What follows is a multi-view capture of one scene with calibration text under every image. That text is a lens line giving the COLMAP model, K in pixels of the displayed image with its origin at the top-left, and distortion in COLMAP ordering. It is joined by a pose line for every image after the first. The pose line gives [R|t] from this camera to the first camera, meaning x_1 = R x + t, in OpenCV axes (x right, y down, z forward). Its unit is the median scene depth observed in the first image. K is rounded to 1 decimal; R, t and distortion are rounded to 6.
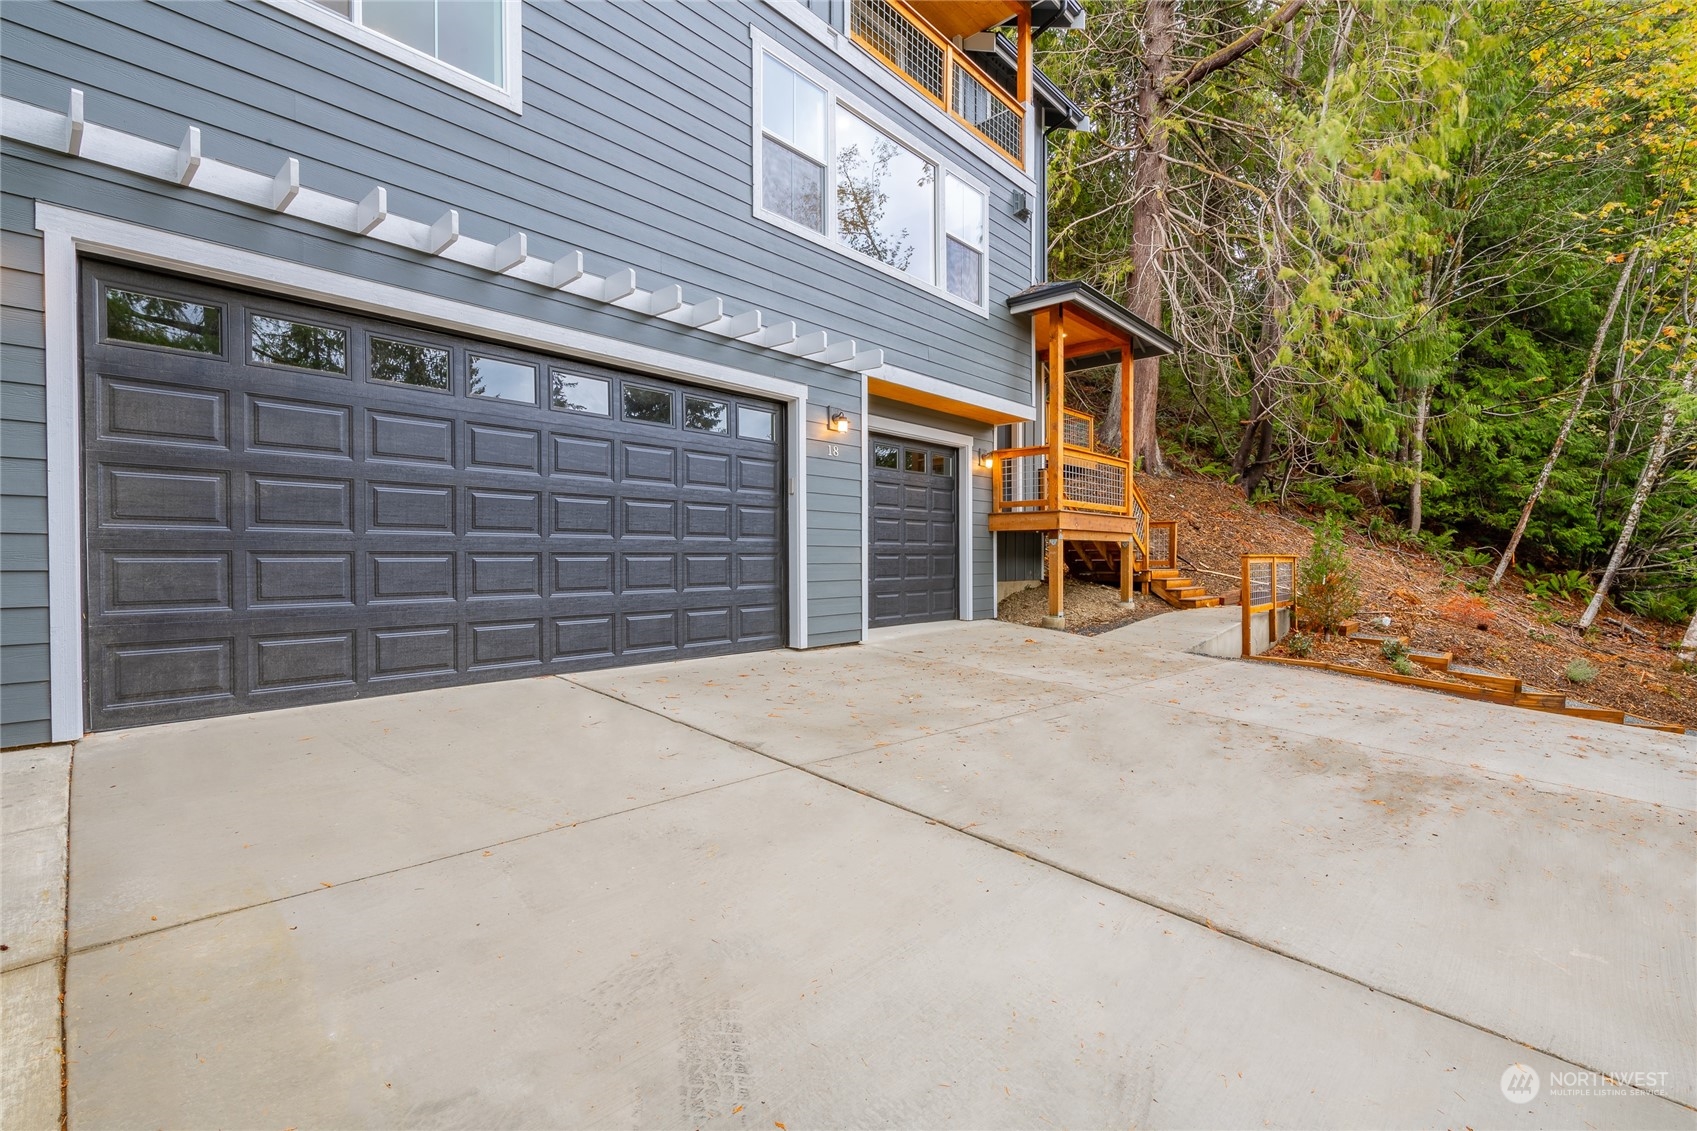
lens RADIAL K [[735.9, 0, 854.7], [0, 735.9, 561.4], [0, 0, 1]] dist [-0.003493, -0.000177]
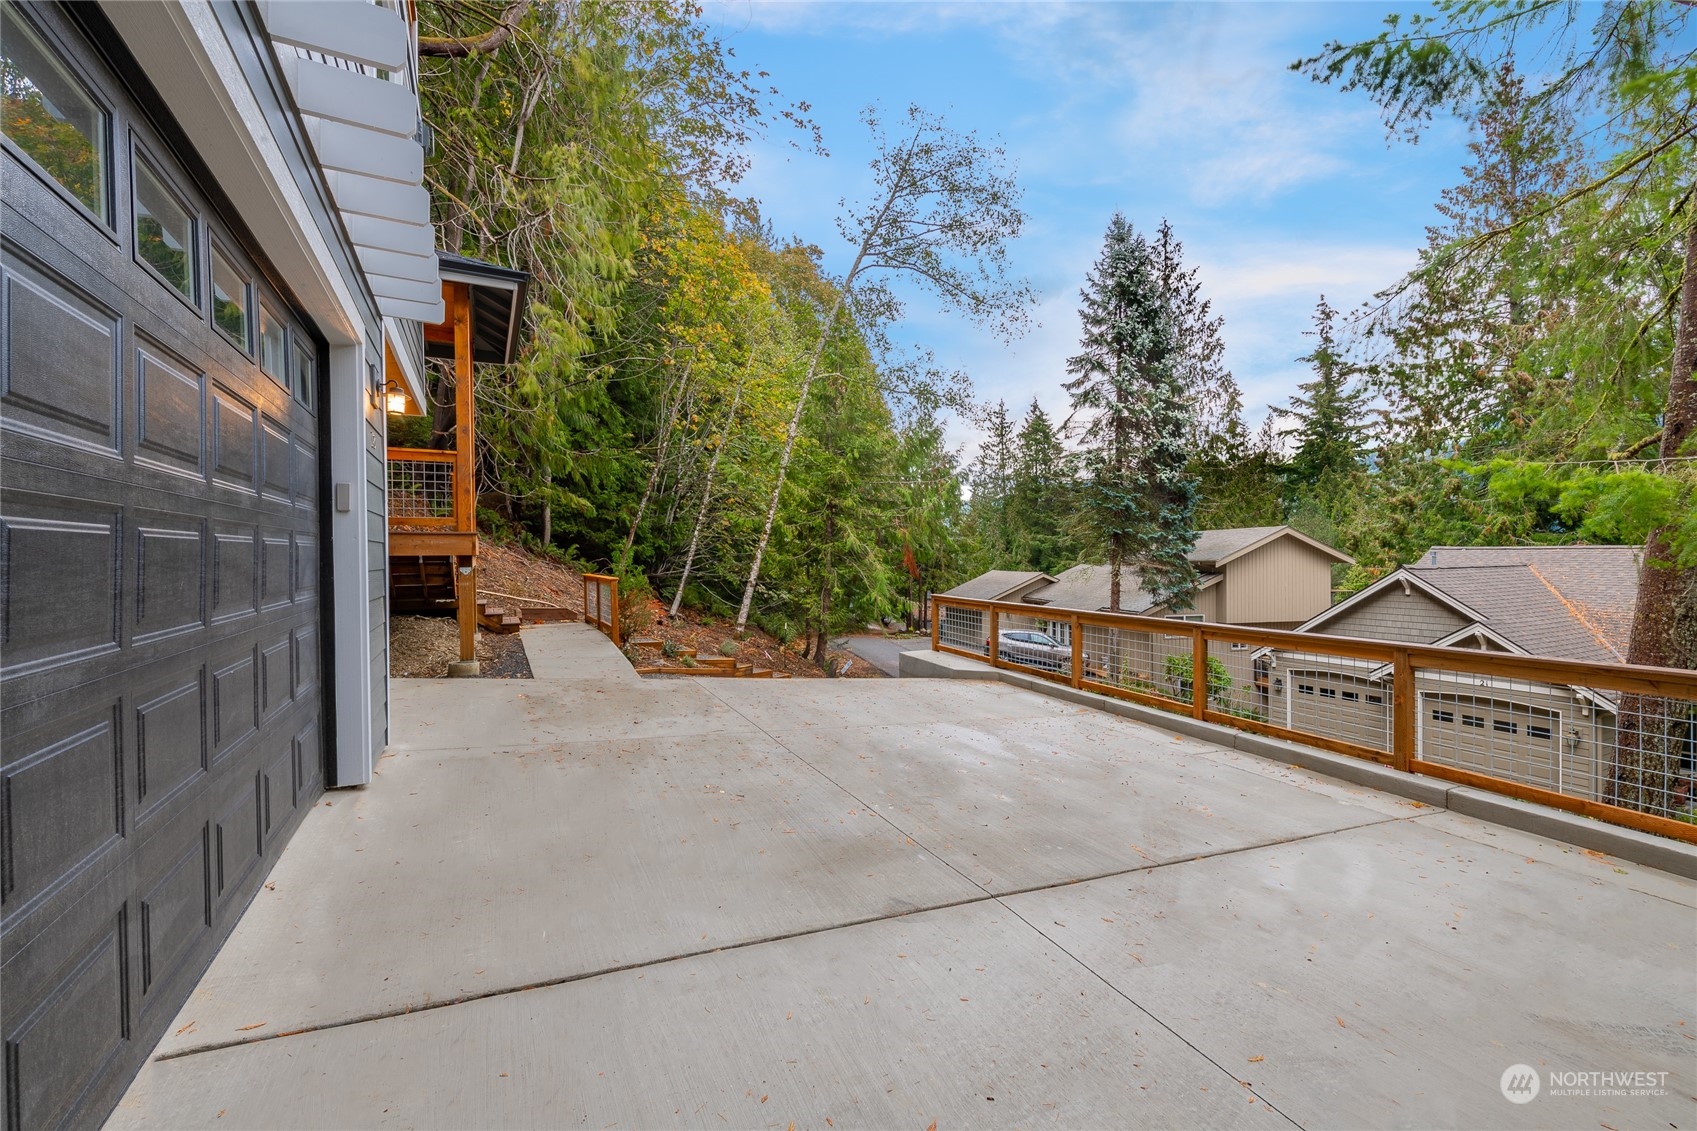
lens RADIAL K [[705.4, 0, 850.2], [0, 705.4, 563.6], [0, 0, 1]] dist [0.003328, -0.000074]
pose [[0.349158, -0.011671, 0.936991, -0.313467], [0.007901, 0.999924, 0.009510, -0.037723], [-0.937031, 0.004082, 0.349223, 0.311217]]
